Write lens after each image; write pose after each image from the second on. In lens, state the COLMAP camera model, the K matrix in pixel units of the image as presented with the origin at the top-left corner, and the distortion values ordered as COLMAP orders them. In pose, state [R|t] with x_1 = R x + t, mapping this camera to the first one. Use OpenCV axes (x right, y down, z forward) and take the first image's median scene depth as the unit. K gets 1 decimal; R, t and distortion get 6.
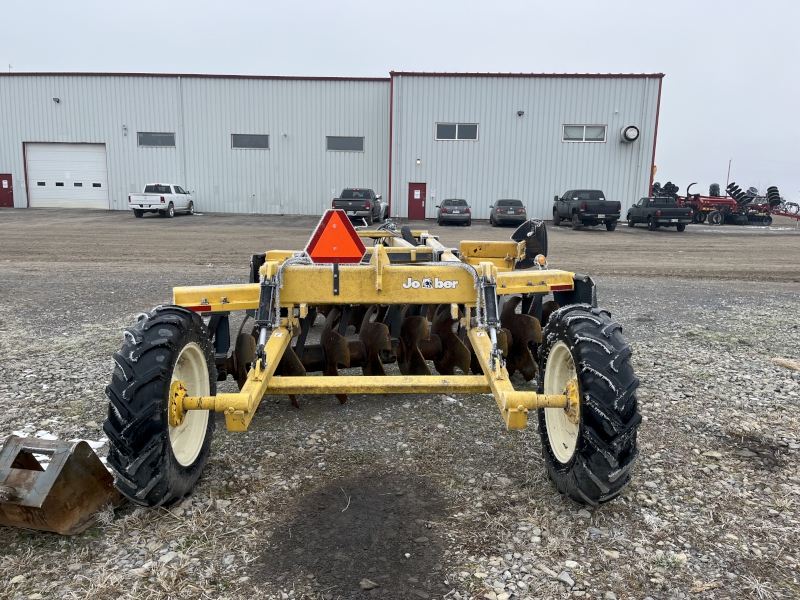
lens RADIAL K [[593.4, 0, 400.0], [0, 593.4, 300.0], [0, 0, 1]] dist [0.006803, 0.001047]
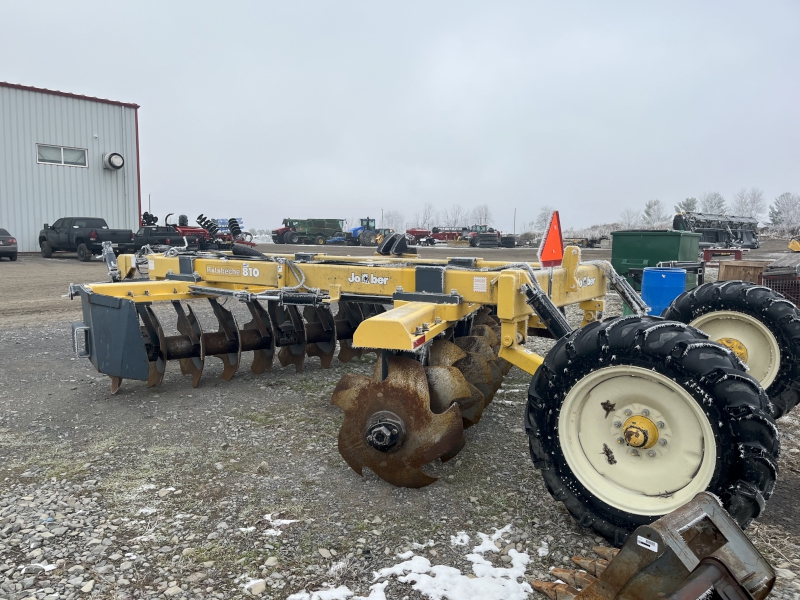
lens RADIAL K [[593.4, 0, 400.0], [0, 593.4, 300.0], [0, 0, 1]] dist [0.006803, 0.001047]
pose [[0.626402, -0.091252, 0.774141, -0.089303], [0.131714, 0.991235, 0.010264, -0.004534], [-0.768292, 0.095535, 0.632931, 0.052551]]
